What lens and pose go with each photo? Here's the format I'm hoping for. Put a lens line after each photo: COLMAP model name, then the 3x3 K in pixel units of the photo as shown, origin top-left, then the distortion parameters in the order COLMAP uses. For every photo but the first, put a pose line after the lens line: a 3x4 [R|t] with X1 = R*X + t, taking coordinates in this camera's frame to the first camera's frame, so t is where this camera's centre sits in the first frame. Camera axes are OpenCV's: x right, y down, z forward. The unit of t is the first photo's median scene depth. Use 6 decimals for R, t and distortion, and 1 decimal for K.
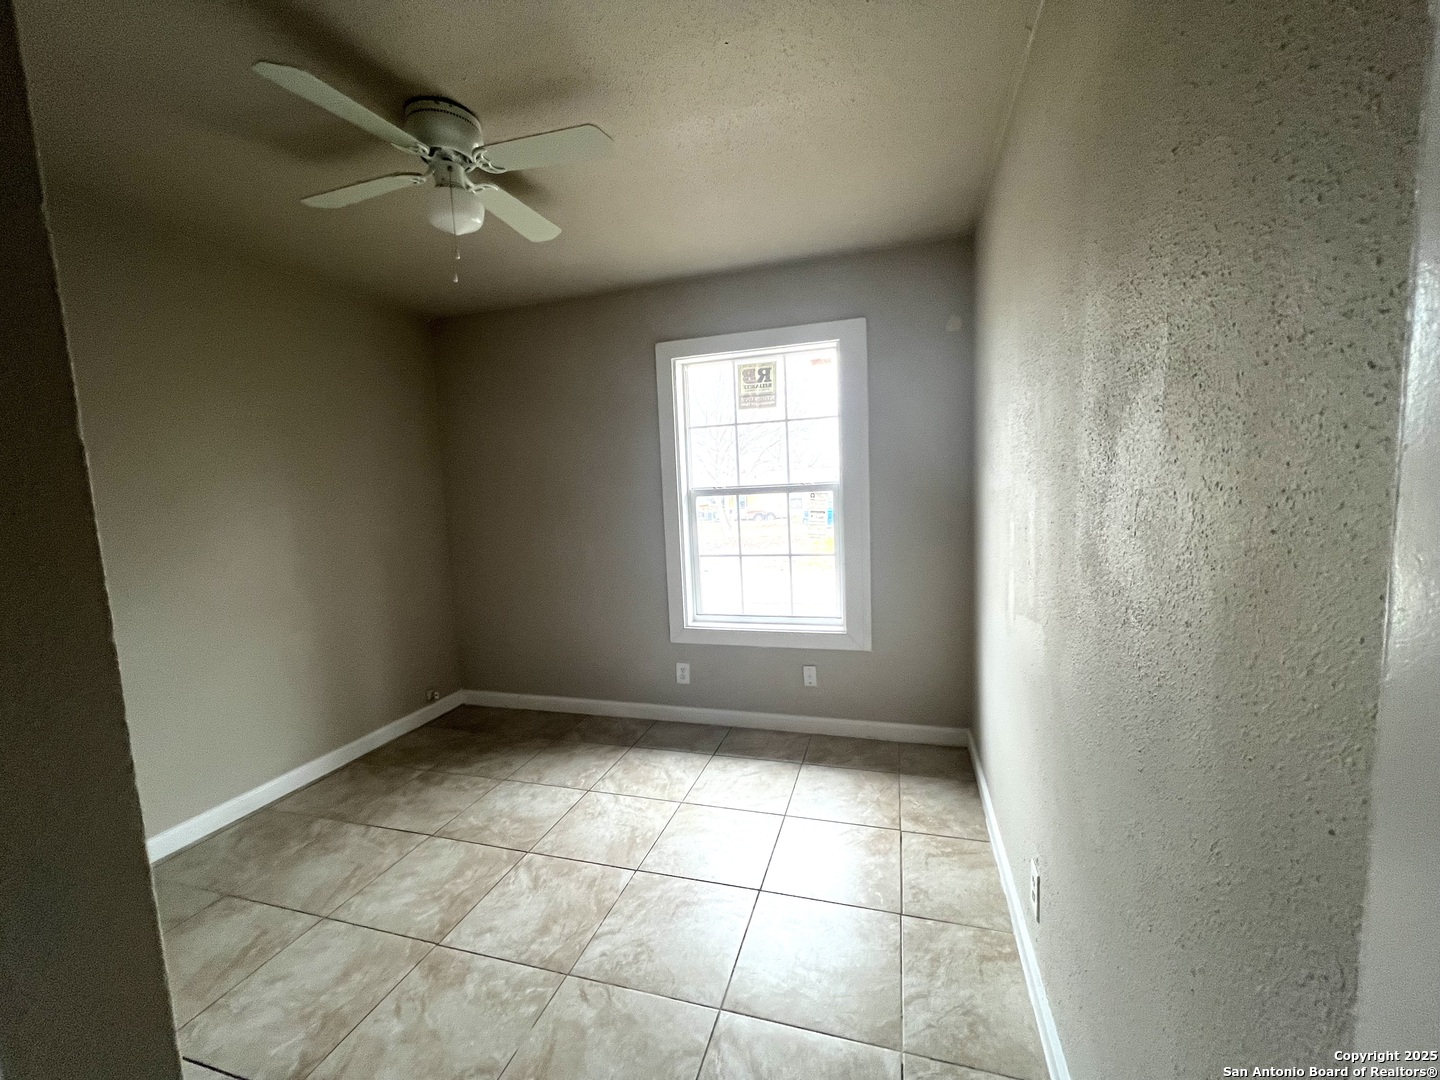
lens RADIAL K [[574.9, 0, 698.7], [0, 574.9, 528.1], [0, 0, 1]] dist [0.001735, -0.000071]
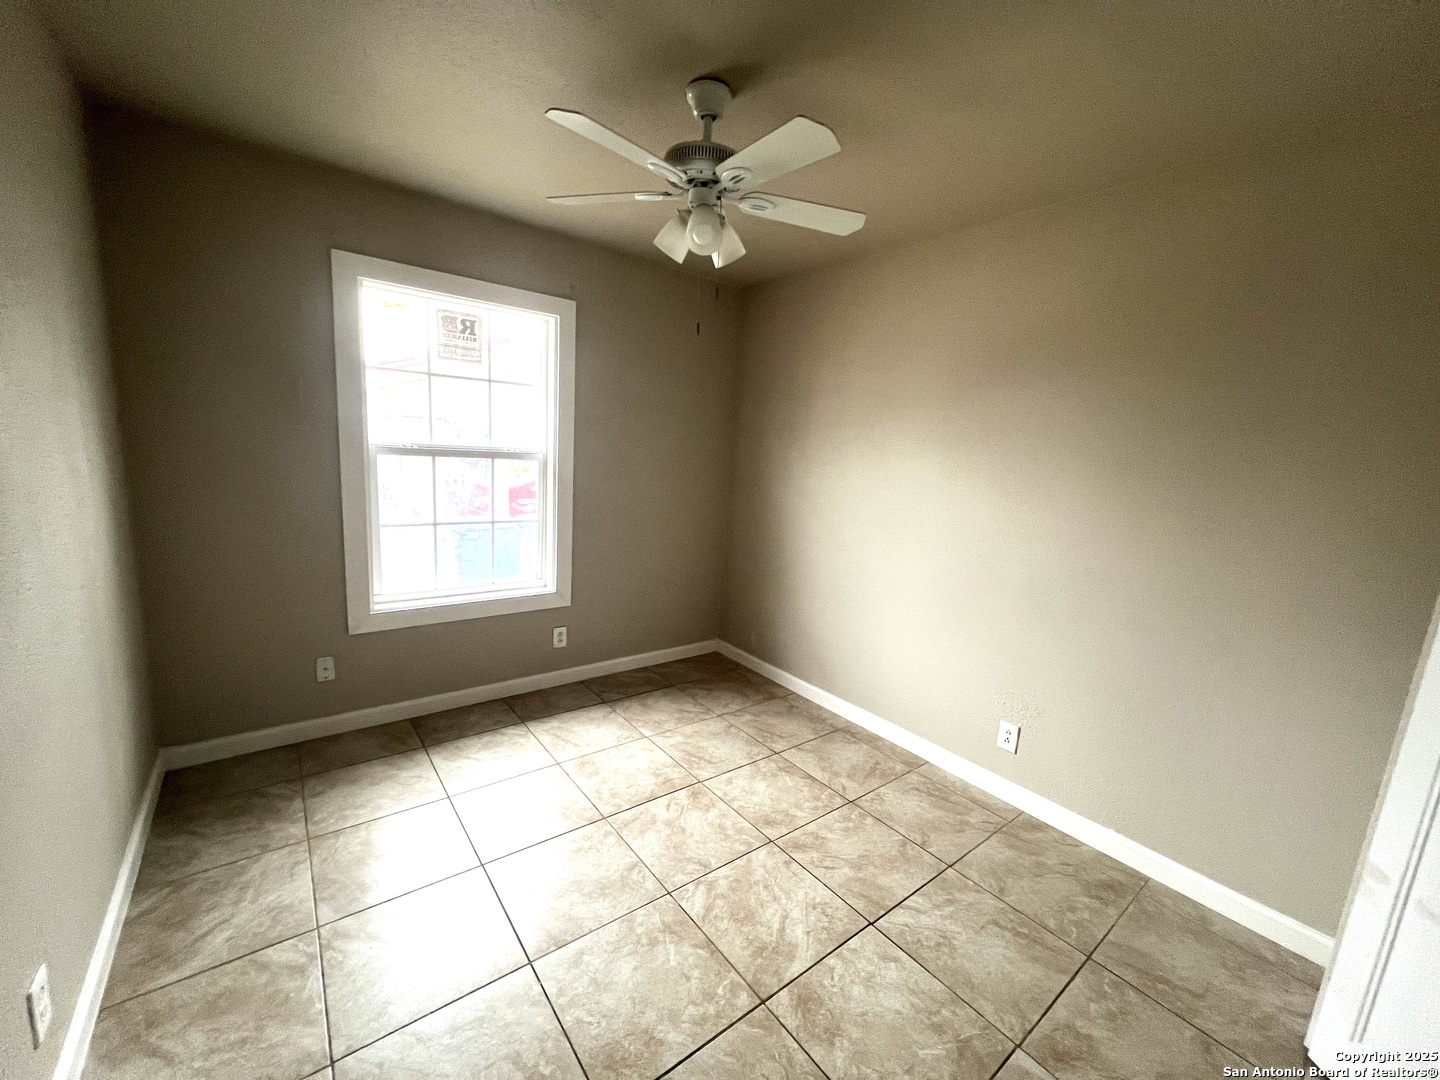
lens RADIAL K [[574.9, 0, 722.4], [0, 574.9, 540.0], [0, 0, 1]] dist [0.001735, -0.000071]
pose [[0.558769, -0.048646, 0.827895, -0.437490], [-0.013421, 0.997617, 0.067677, 0.006182], [-0.829215, -0.048927, 0.556784, 0.131665]]
